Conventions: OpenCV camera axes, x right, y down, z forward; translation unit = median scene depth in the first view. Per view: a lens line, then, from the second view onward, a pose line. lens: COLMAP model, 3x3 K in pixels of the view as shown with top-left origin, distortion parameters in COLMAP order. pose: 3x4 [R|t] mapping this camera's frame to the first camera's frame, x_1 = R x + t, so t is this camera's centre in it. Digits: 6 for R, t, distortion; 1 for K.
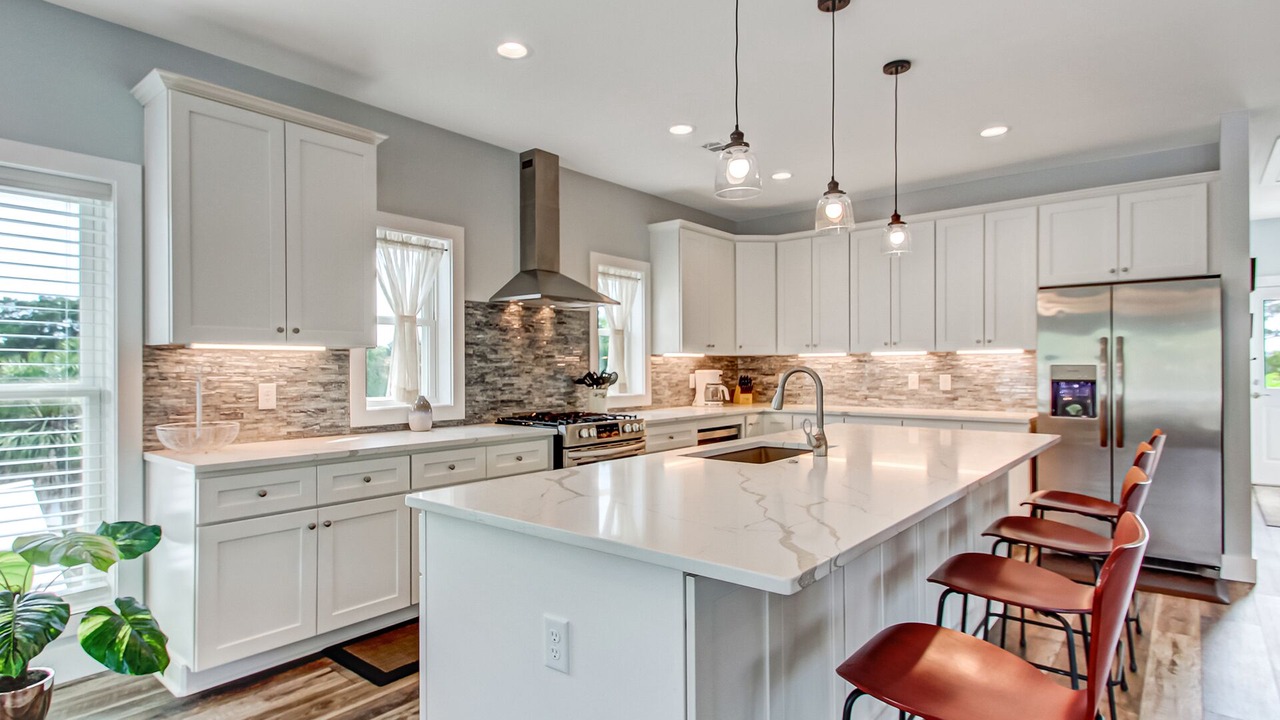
lens RADIAL K [[684.4, 0, 635.6], [0, 684.4, 366.3], [0, 0, 1]] dist [0.021928, 0.003509]
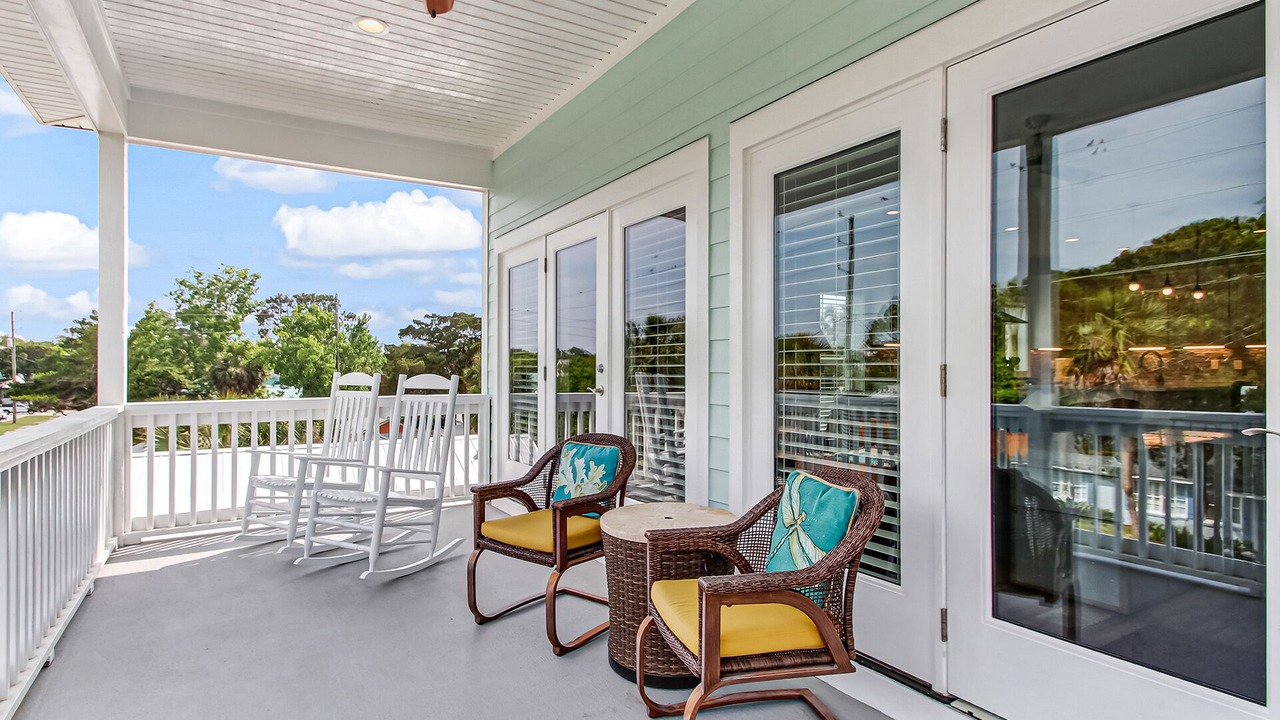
lens RADIAL K [[684.4, 0, 640.5], [0, 684.4, 359.2], [0, 0, 1]] dist [0.021928, 0.003509]
pose [[0.940045, -0.001459, -0.341048, -0.429535], [0.001055, 0.999999, -0.001369, 0.014997], [0.341050, 0.000927, 0.940045, -1.401634]]
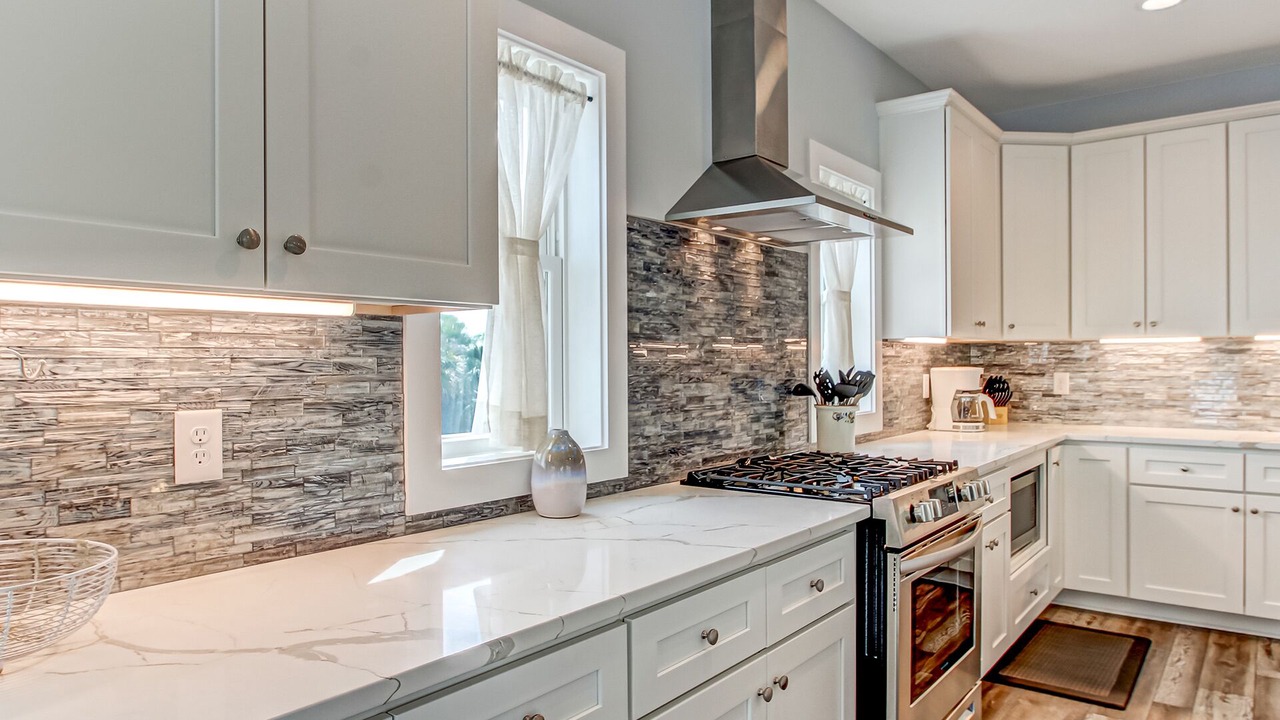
lens RADIAL K [[827.9, 0, 643.2], [0, 827.9, 366.2], [0, 0, 1]] dist [-0.016695, -0.002293]
pose [[0.999530, -0.001548, 0.030616, -0.246032], [0.001374, 0.999983, 0.005715, 0.000929], [-0.030625, -0.005670, 0.999515, 0.440120]]
